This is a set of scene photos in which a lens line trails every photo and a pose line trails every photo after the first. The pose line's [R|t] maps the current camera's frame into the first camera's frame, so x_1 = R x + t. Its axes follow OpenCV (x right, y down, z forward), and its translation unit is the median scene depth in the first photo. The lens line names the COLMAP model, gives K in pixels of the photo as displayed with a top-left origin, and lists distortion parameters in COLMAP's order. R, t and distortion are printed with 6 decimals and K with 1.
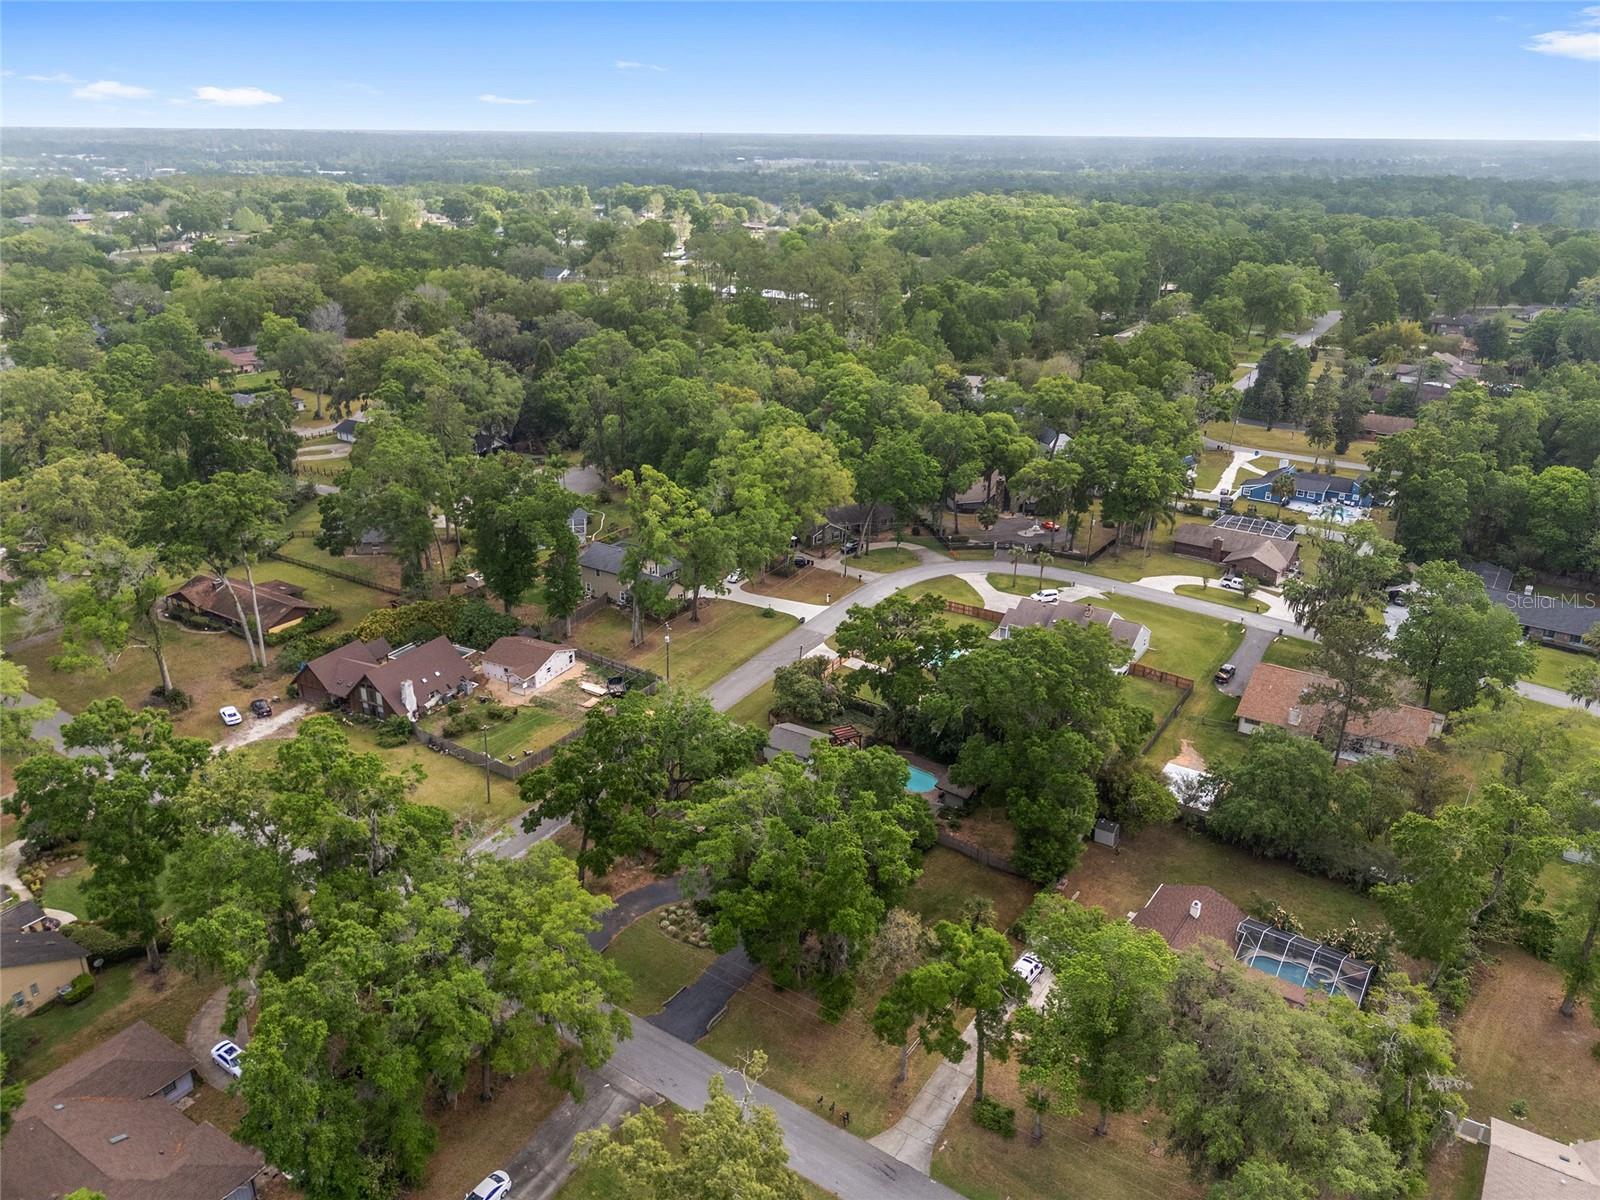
lens RADIAL K [[1171.0, 0, 807.6], [0, 1171.0, 598.6], [0, 0, 1]] dist [0.073430, -0.073897]
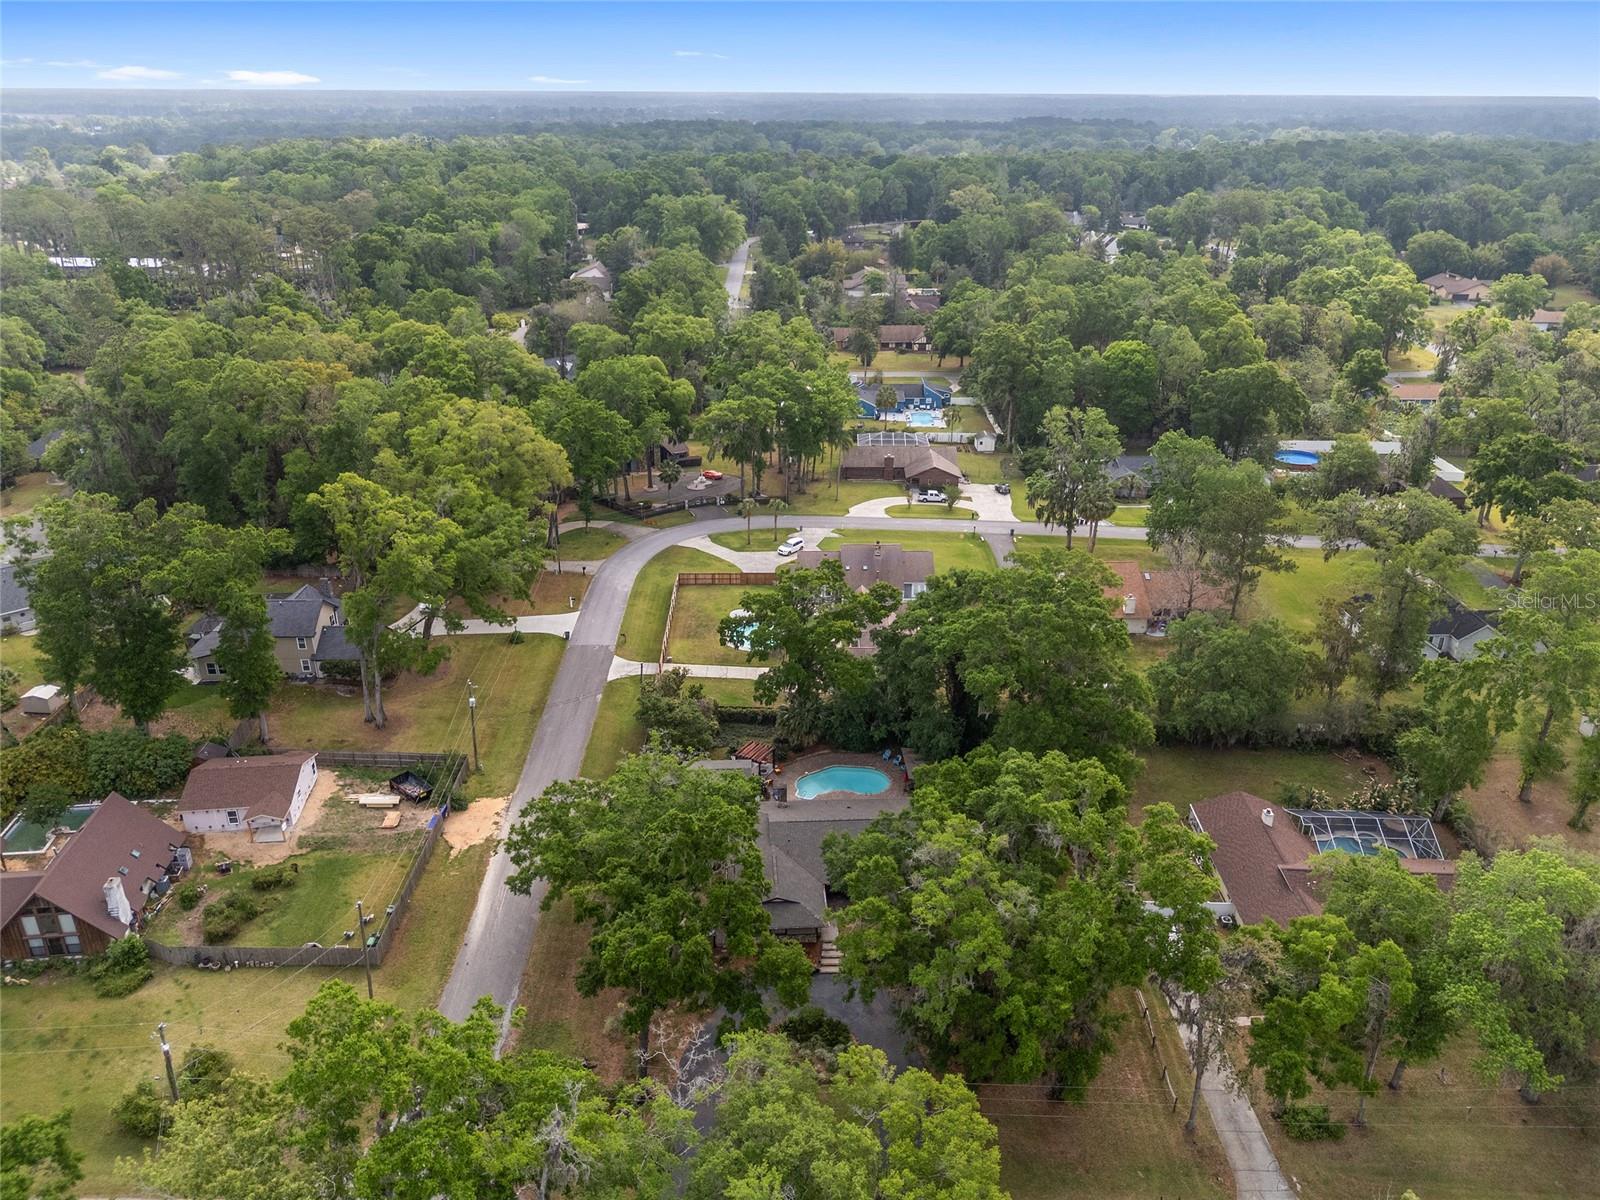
lens RADIAL K [[1171.0, 0, 801.7], [0, 1171.0, 604.5], [0, 0, 1]] dist [0.073430, -0.073897]
pose [[0.837538, -0.228273, 0.496409, -0.271152], [0.209661, 0.973263, 0.093816, -0.045135], [-0.504552, 0.025504, 0.863004, 0.244529]]
